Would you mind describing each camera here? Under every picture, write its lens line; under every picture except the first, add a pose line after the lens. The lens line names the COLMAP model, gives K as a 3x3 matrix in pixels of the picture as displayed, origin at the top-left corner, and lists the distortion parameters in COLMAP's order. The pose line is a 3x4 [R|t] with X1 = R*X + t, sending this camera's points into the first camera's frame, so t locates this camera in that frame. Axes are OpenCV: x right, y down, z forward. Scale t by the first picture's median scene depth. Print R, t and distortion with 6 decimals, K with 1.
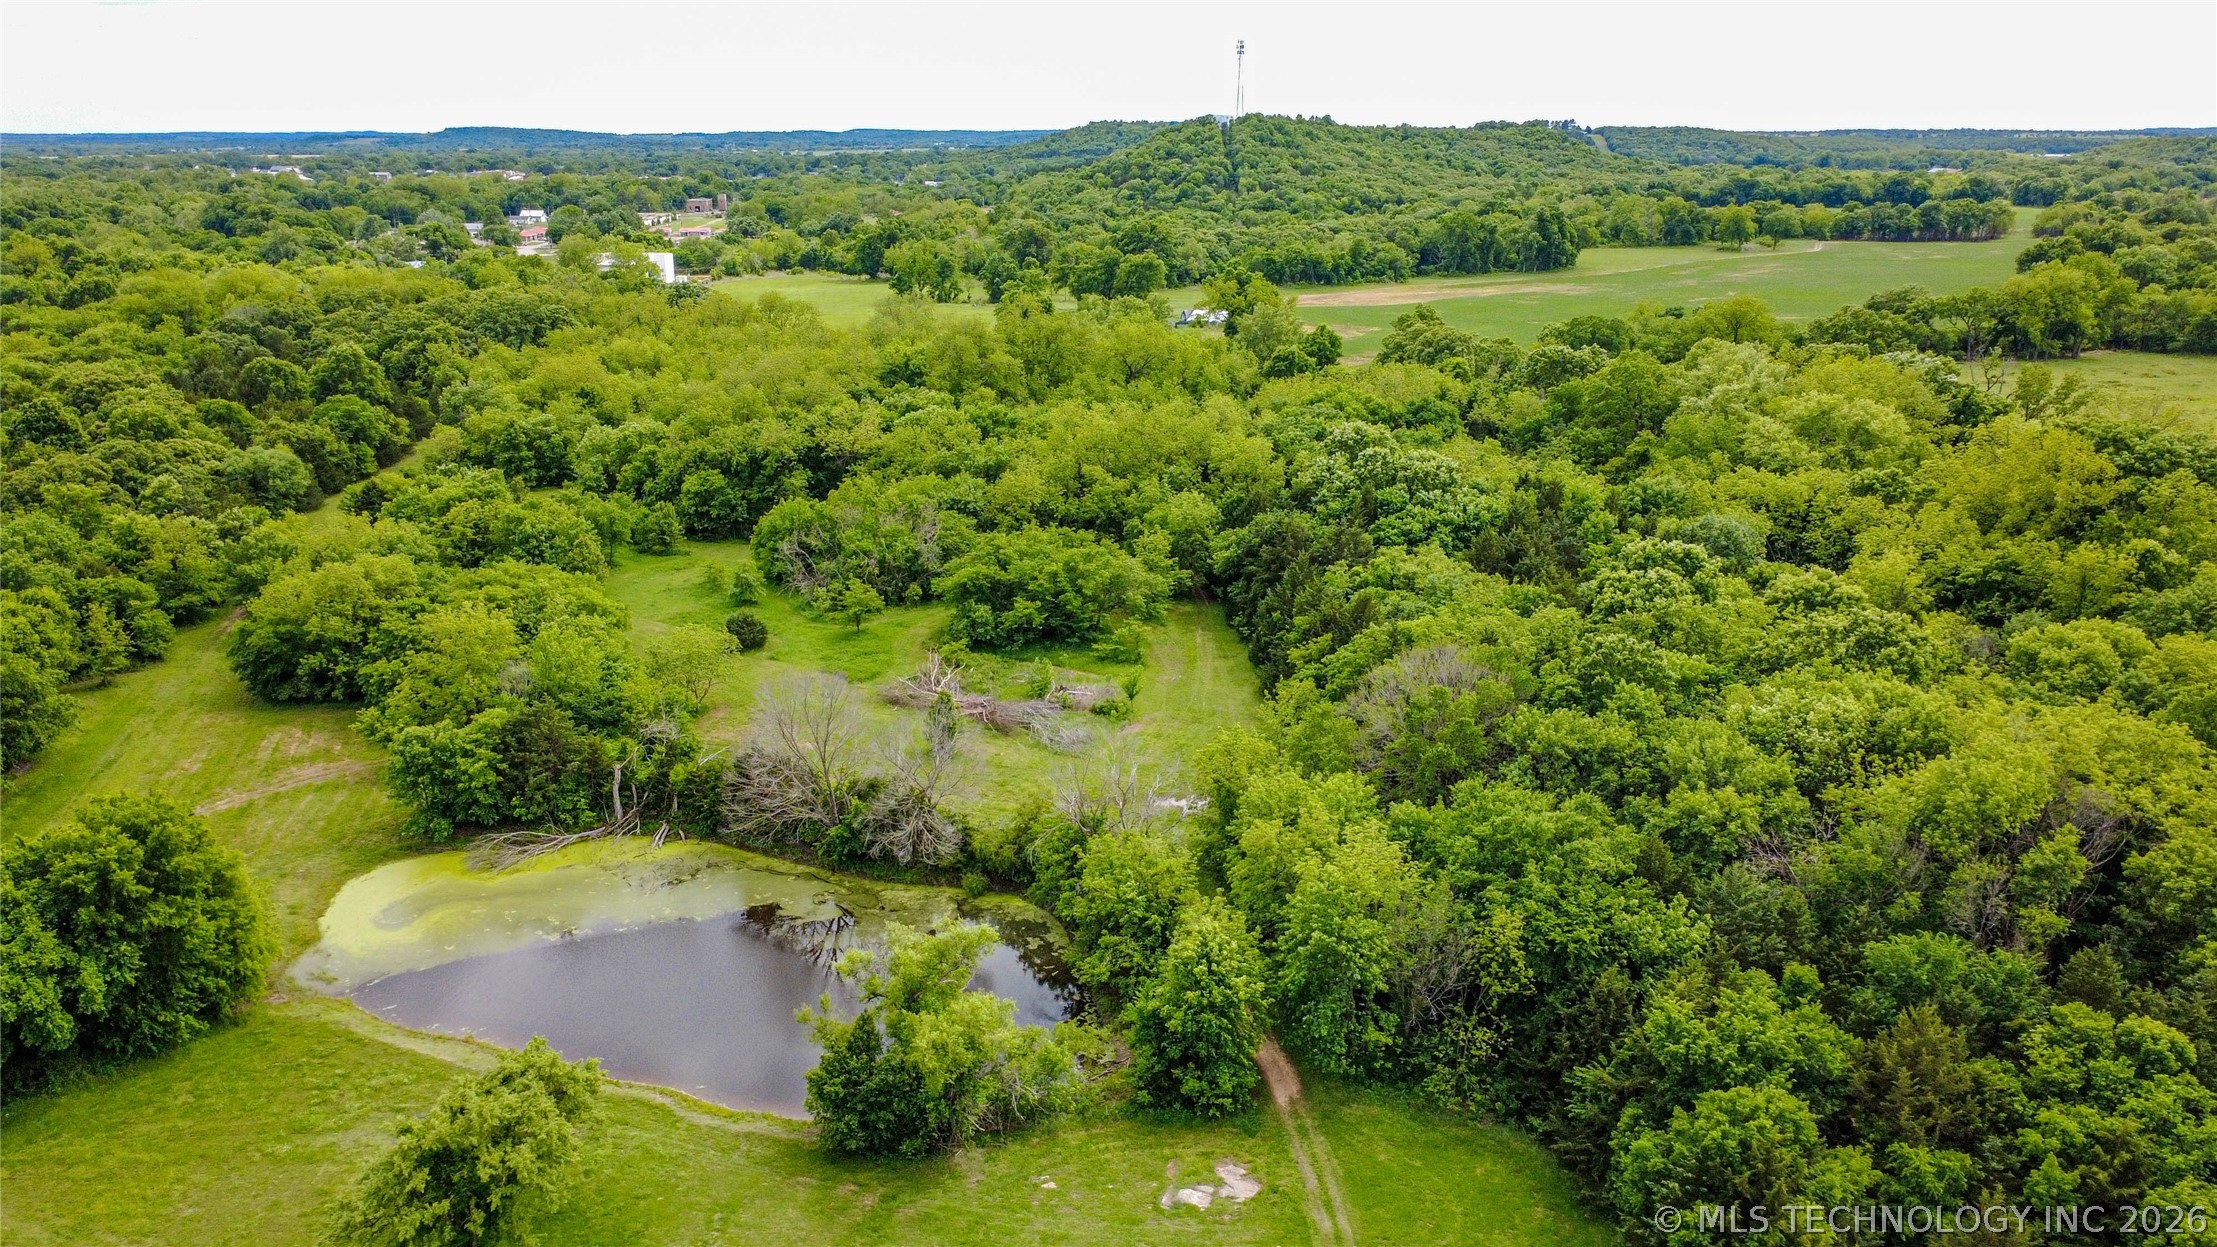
lens RADIAL K [[1601.1, 0, 1109.1], [0, 1601.1, 623.9], [0, 0, 1]] dist [-0.004006, 0.003728]
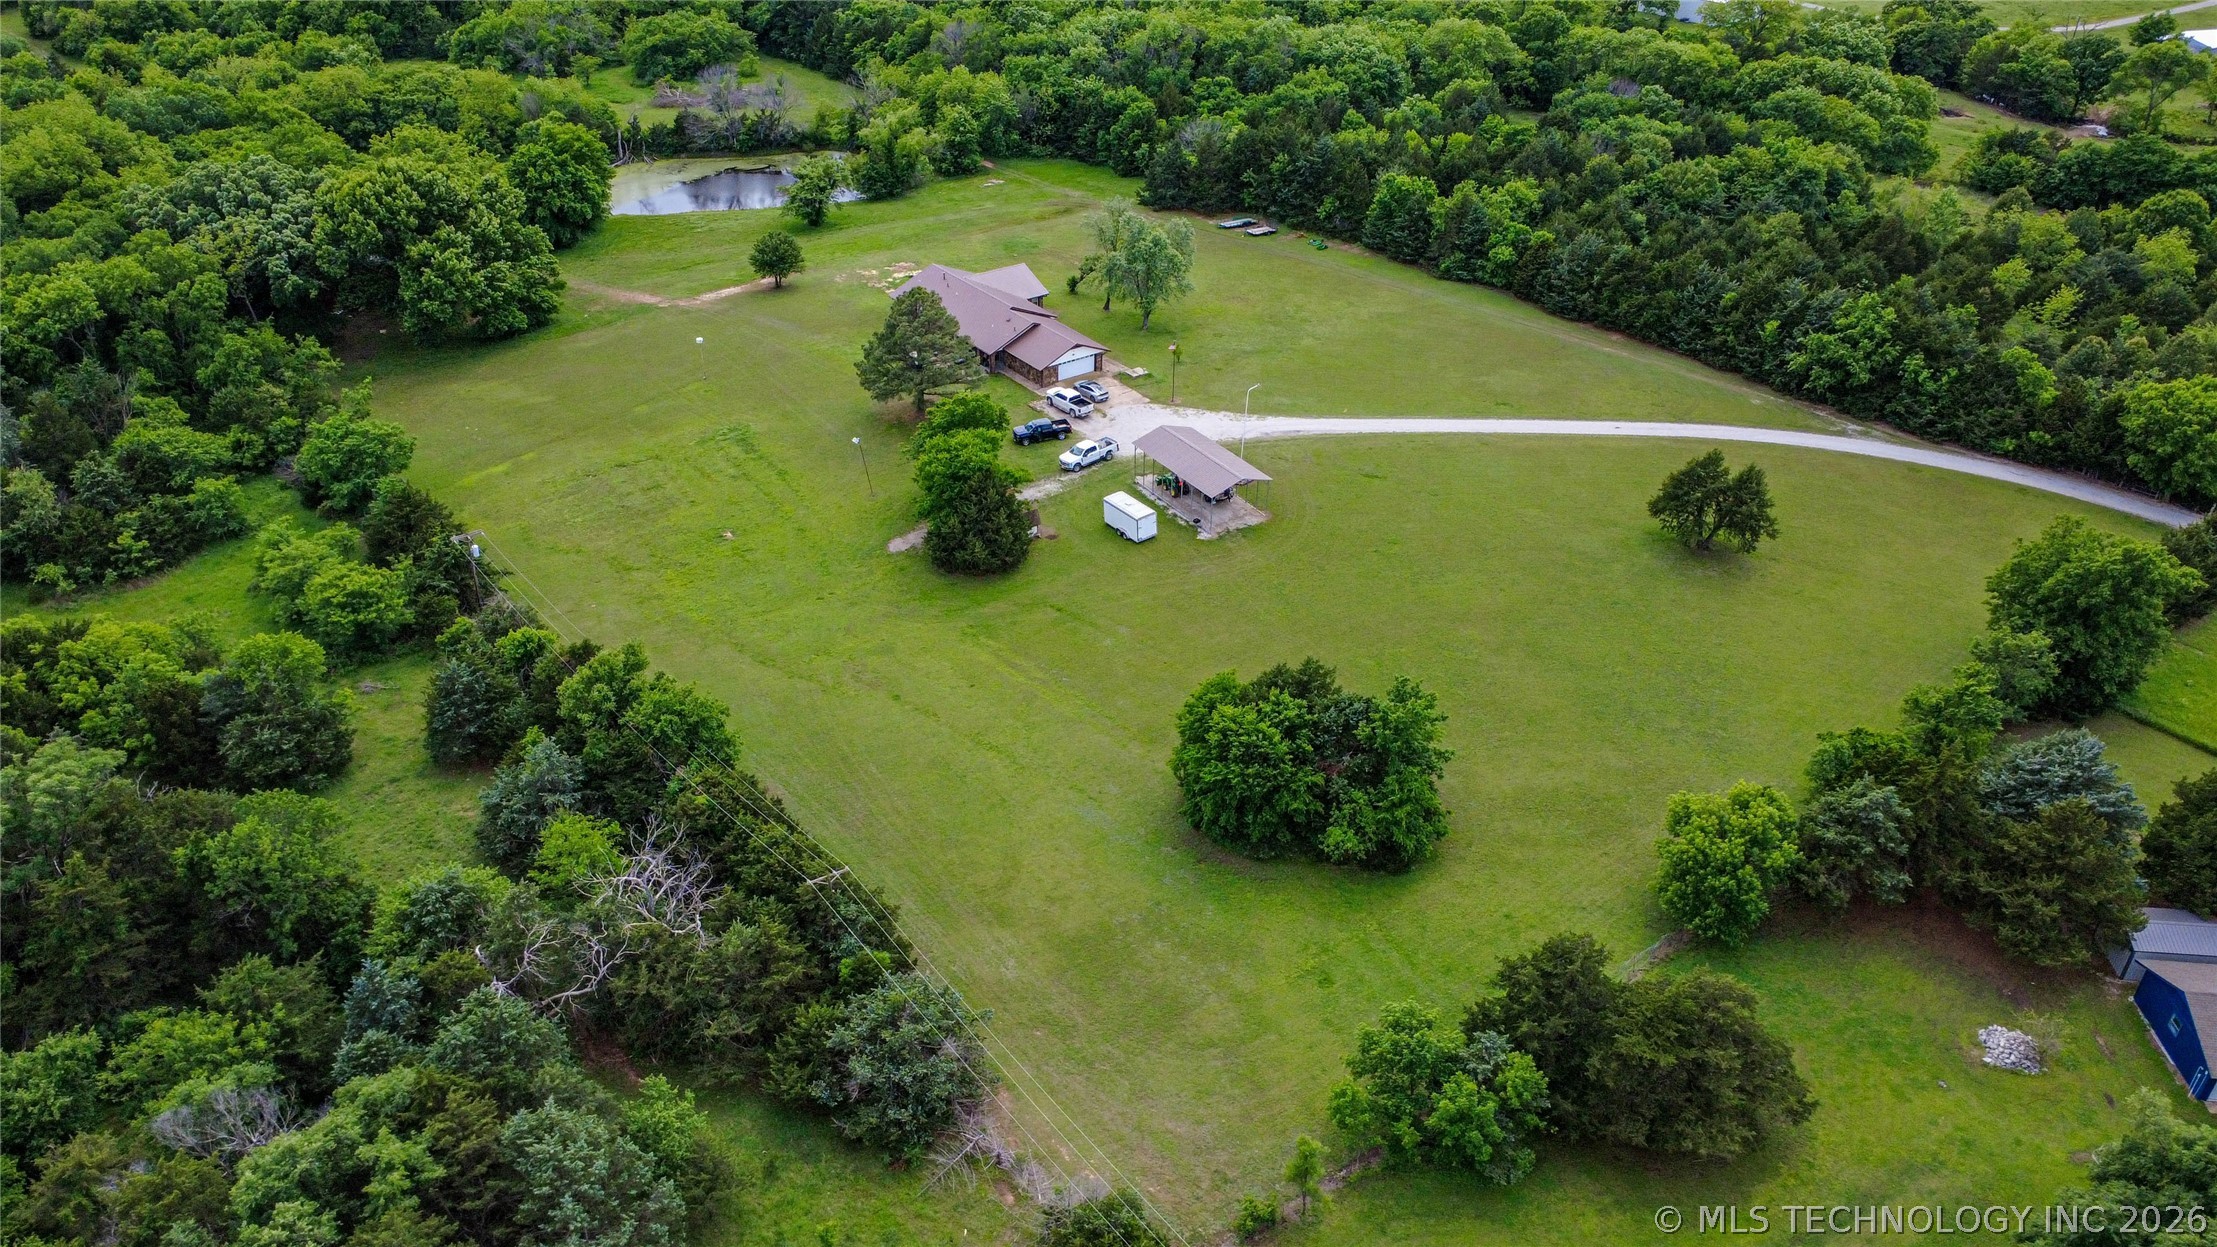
lens RADIAL K [[1601.1, 0, 1110.7], [0, 1601.1, 626.3], [0, 0, 1]] dist [-0.004006, 0.003728]
pose [[0.820326, -0.298738, 0.487669, -0.576749], [0.156074, 0.937297, 0.311634, 0.083672], [-0.550188, -0.179529, 0.815514, -0.697112]]
